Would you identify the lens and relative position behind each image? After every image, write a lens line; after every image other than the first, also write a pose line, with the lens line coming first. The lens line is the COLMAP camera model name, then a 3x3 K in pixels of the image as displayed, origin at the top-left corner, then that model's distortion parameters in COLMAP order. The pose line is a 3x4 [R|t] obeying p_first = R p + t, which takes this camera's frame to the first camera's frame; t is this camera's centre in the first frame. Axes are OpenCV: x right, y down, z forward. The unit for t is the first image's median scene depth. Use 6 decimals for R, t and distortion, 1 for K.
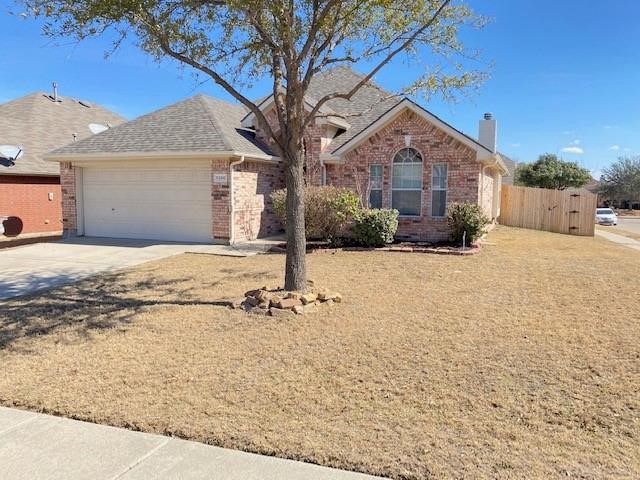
lens RADIAL K [[491.2, 0, 321.1], [0, 491.2, 239.1], [0, 0, 1]] dist [0.044727, 0.005522]
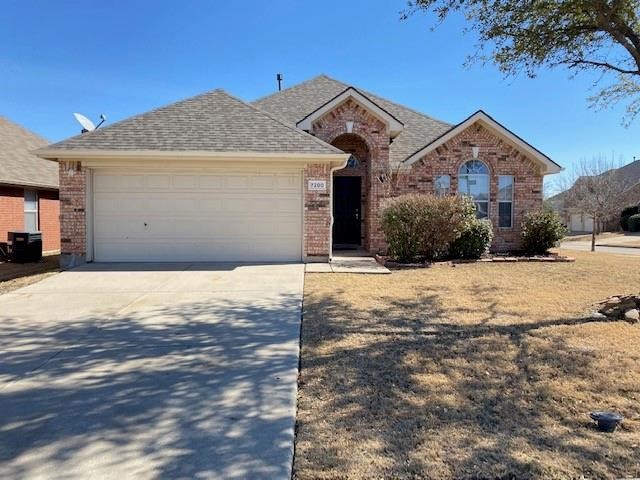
lens RADIAL K [[491.2, 0, 320.1], [0, 491.2, 241.0], [0, 0, 1]] dist [0.044727, 0.005522]
pose [[0.913444, -0.024745, 0.406212, -0.535732], [0.039818, 0.998795, -0.028695, -0.002578], [-0.405012, 0.042386, 0.913328, 0.214705]]
